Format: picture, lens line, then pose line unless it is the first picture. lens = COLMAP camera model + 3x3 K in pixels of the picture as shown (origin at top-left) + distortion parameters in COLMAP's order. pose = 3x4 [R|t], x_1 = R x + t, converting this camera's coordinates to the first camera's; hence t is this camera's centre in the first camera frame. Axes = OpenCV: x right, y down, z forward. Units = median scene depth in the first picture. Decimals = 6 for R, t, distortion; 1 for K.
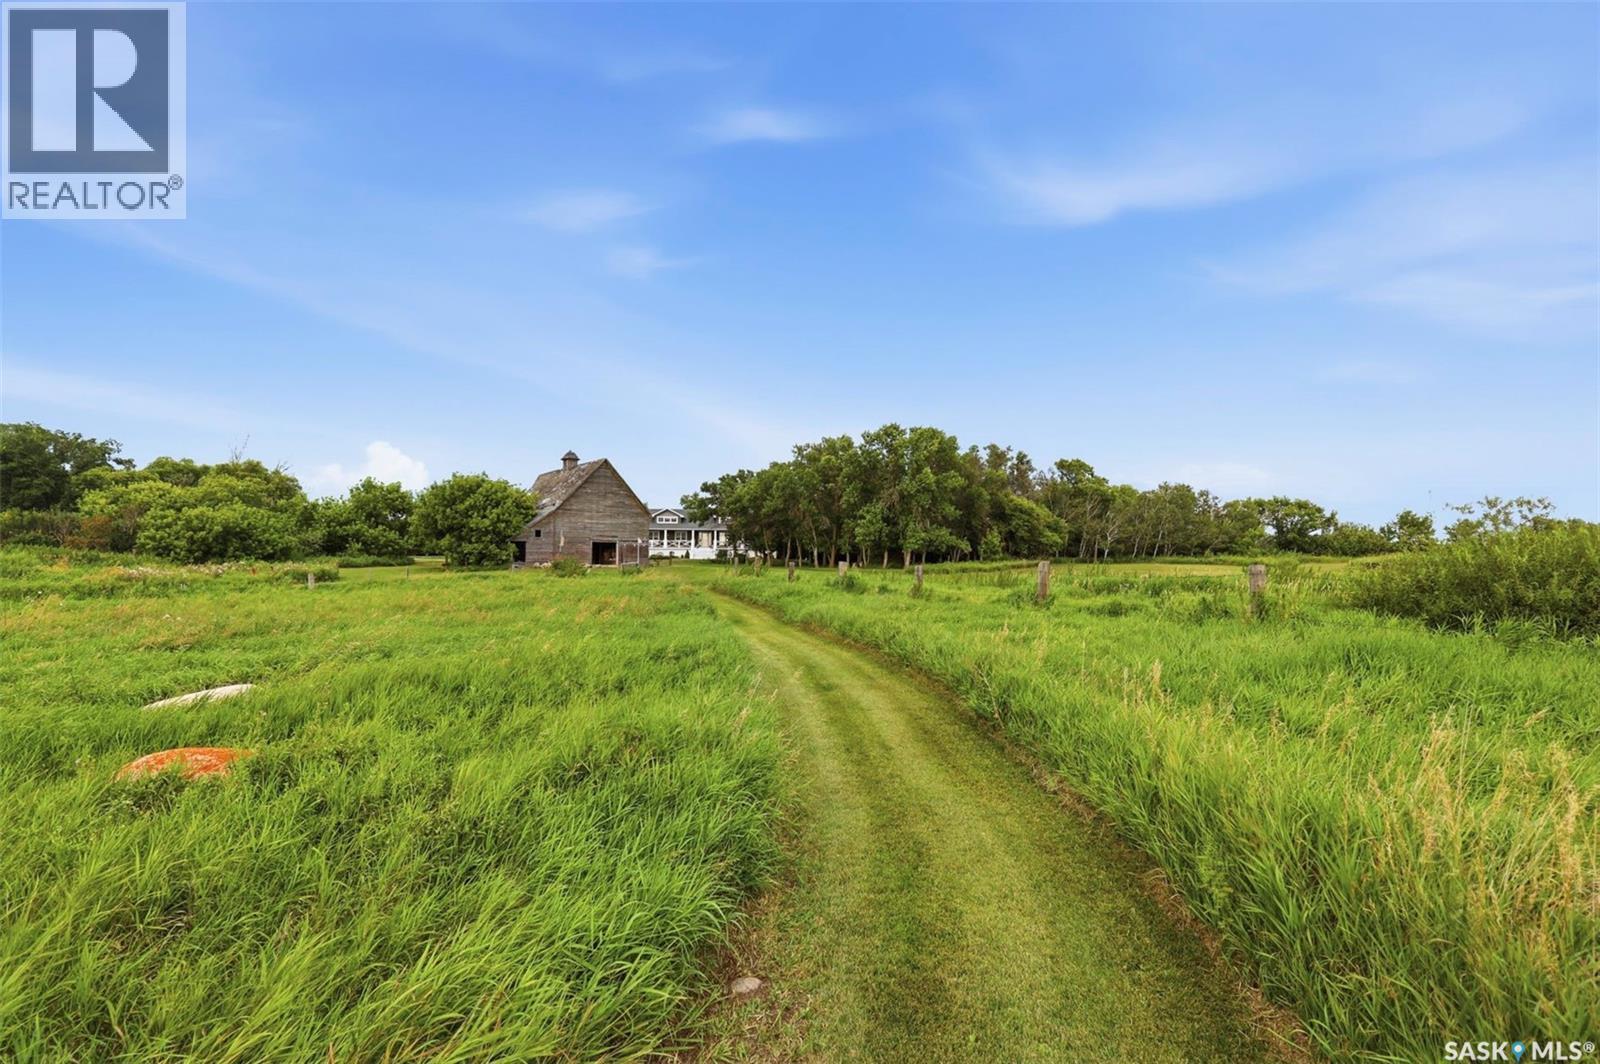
lens RADIAL K [[987.6, 0, 799.9], [0, 987.6, 532.1], [0, 0, 1]] dist [0.001180, -0.000887]
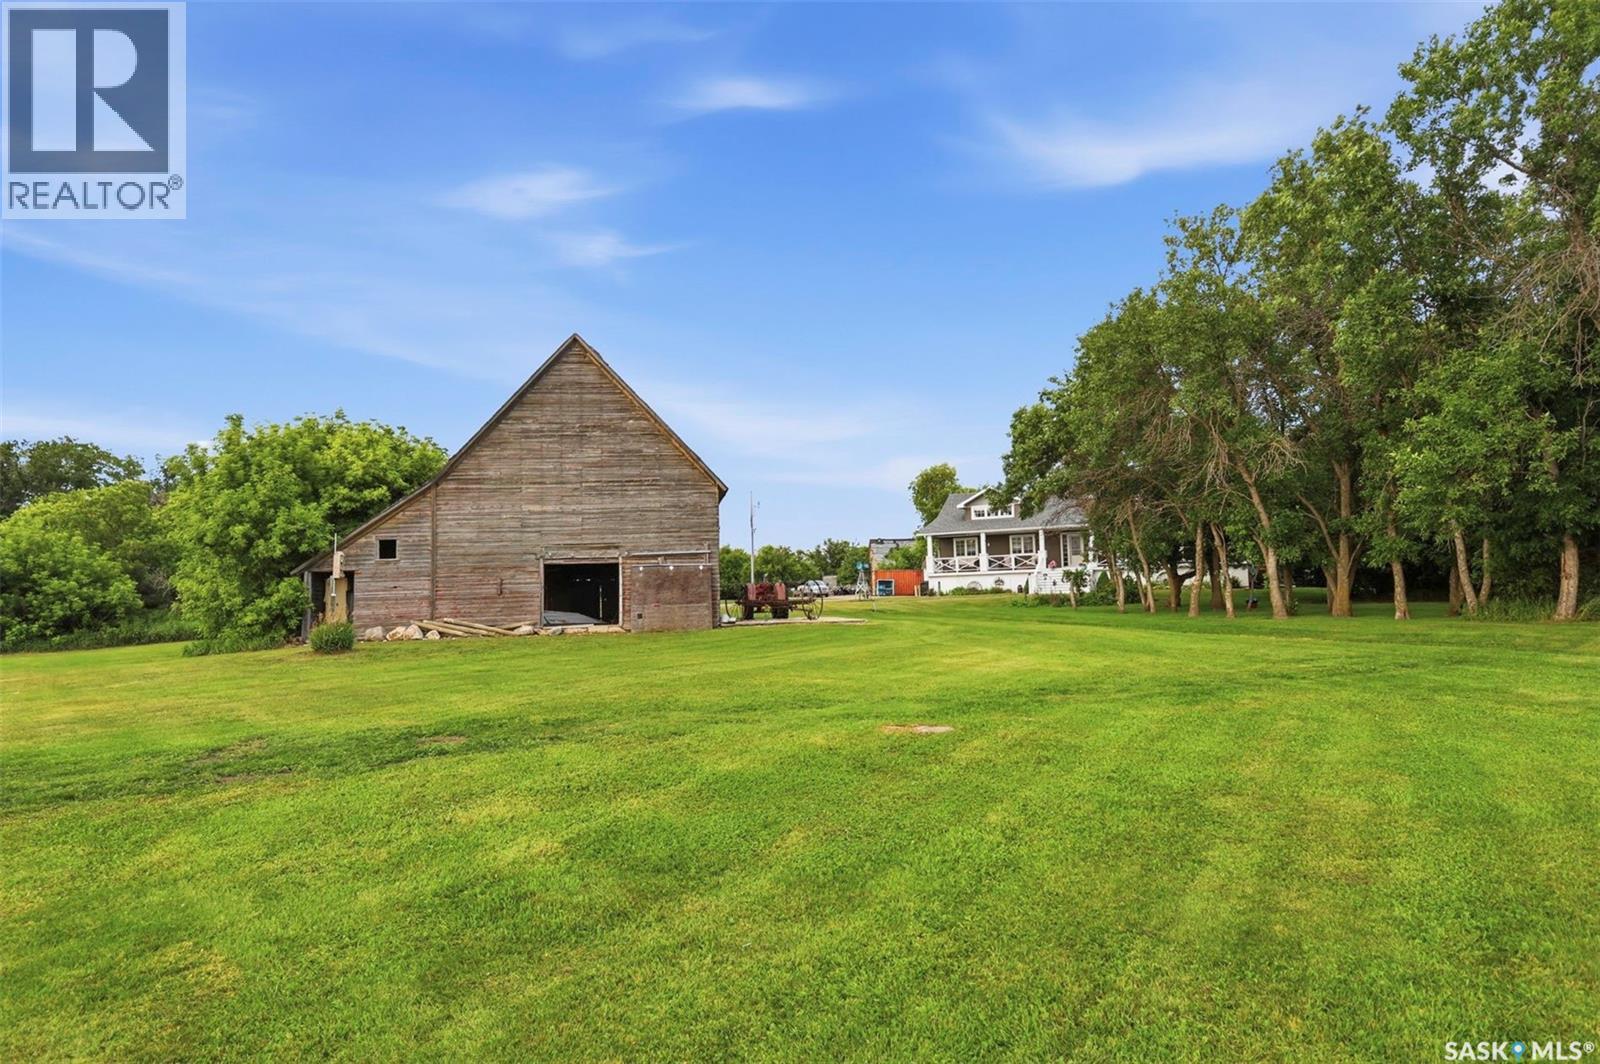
lens RADIAL K [[987.6, 0, 800.8], [0, 987.6, 534.5], [0, 0, 1]] dist [0.001180, -0.000887]
pose [[0.813552, -0.066018, -0.577733, 0.077096], [0.047758, 0.997764, -0.046764, 0.020053], [0.579528, 0.010454, 0.814885, 0.728214]]
